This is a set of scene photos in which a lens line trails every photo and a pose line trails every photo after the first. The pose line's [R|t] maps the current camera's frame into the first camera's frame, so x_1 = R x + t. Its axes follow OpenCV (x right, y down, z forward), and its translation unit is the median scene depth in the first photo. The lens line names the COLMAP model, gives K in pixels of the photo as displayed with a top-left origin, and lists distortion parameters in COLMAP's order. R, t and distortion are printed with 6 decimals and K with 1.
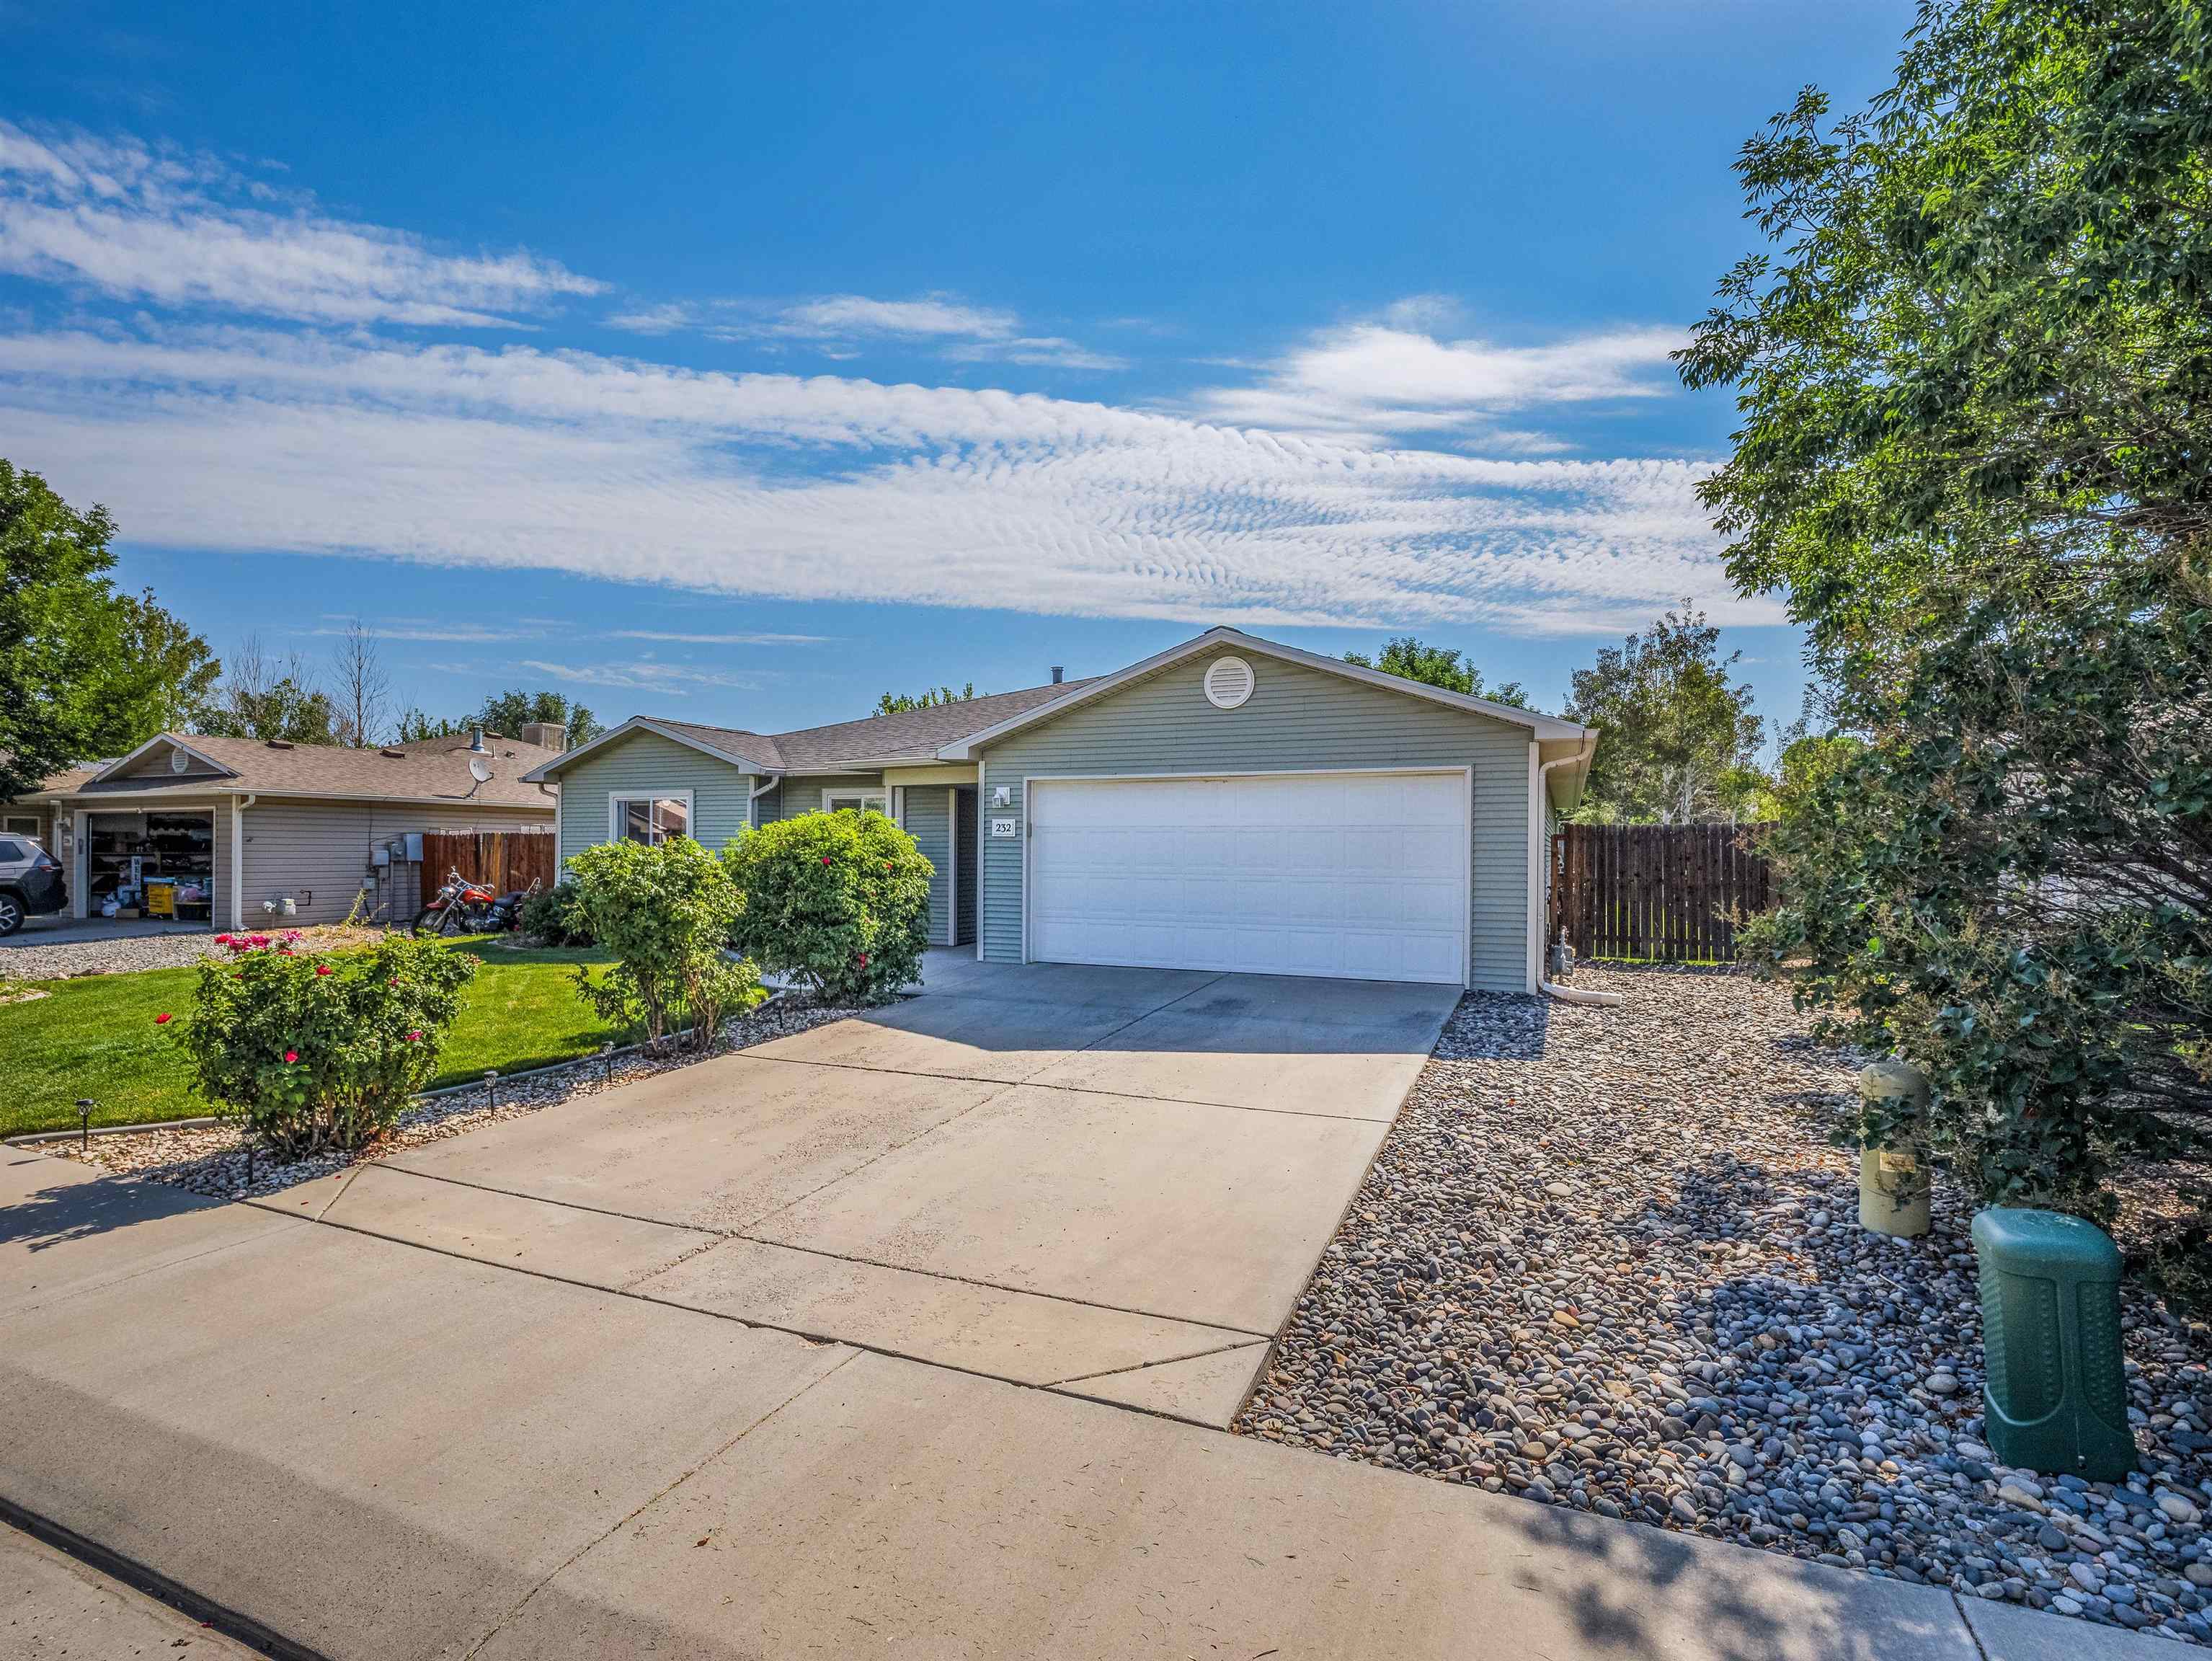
lens RADIAL K [[1055.2, 0, 1106.0], [0, 1055.2, 830.5], [0, 0, 1]] dist [-0.014779, -0.000254]
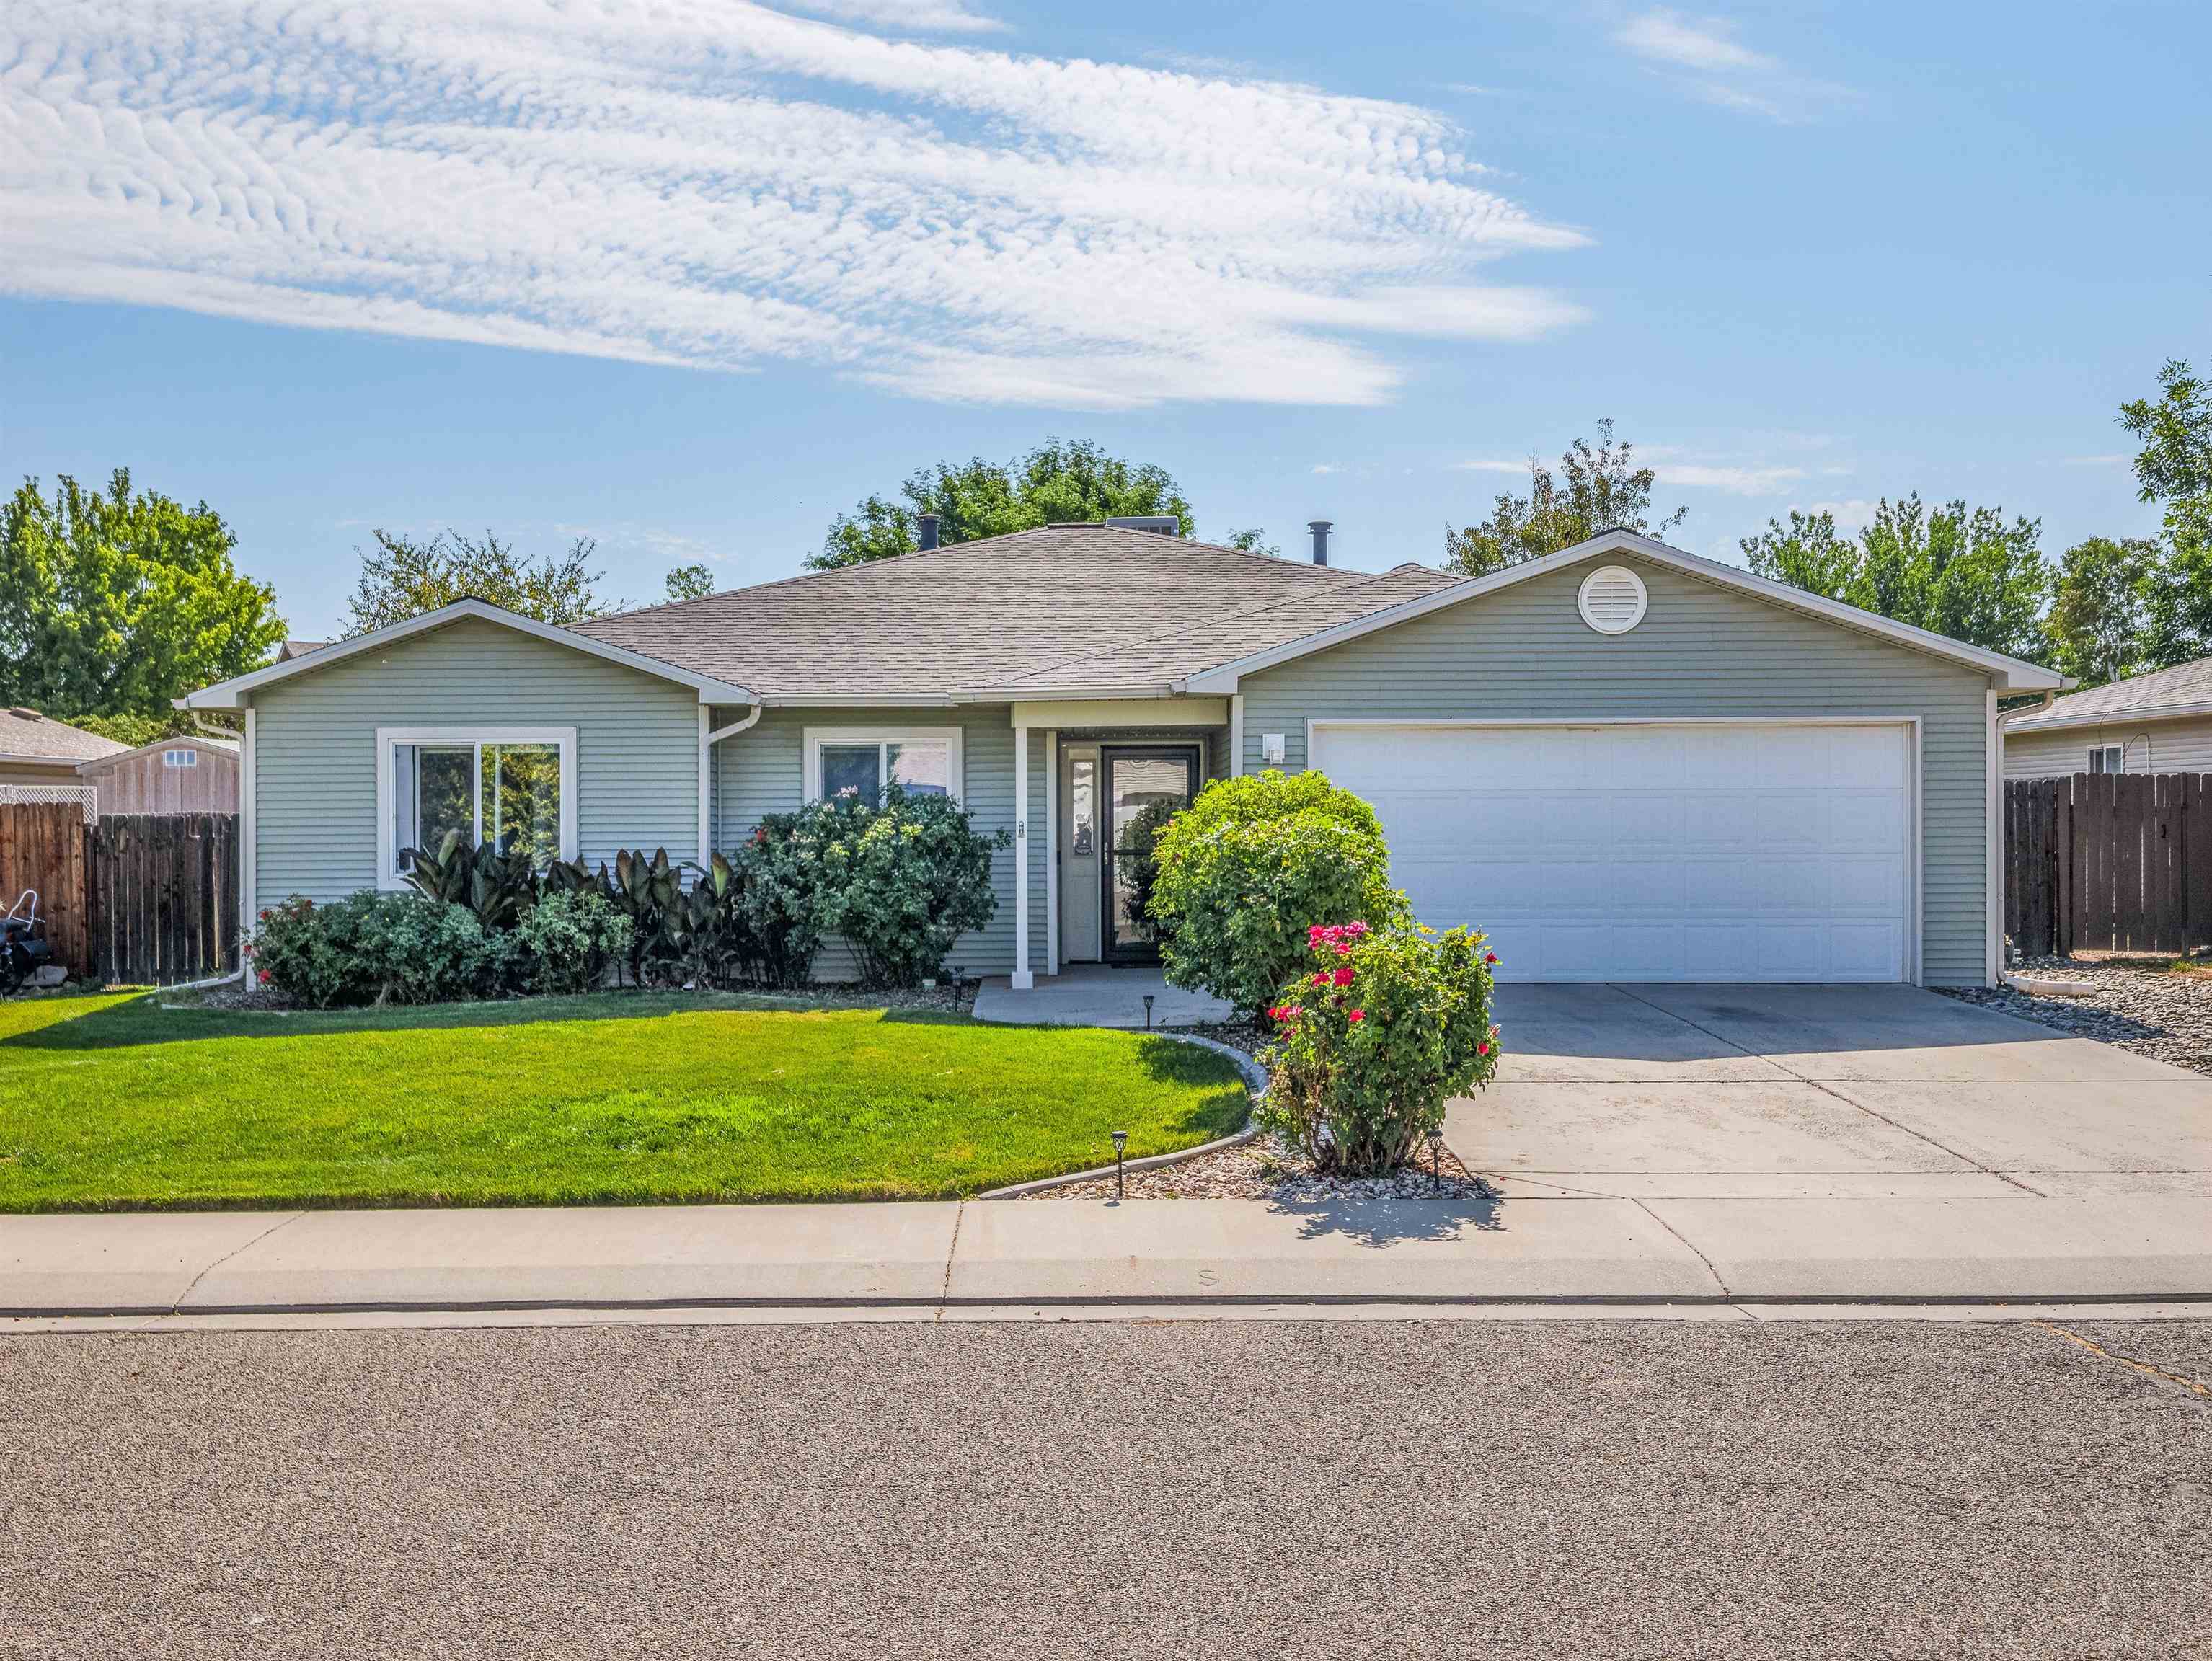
lens RADIAL K [[2196.2, 0, 931.9], [0, 2196.2, 830.4], [0, 0, 1]] dist [0.135999, -0.362624]
pose [[0.924603, -0.013069, 0.380708, -0.699616], [0.003451, 0.999658, 0.025936, -0.013411], [-0.380916, -0.022667, 0.924332, -0.212634]]
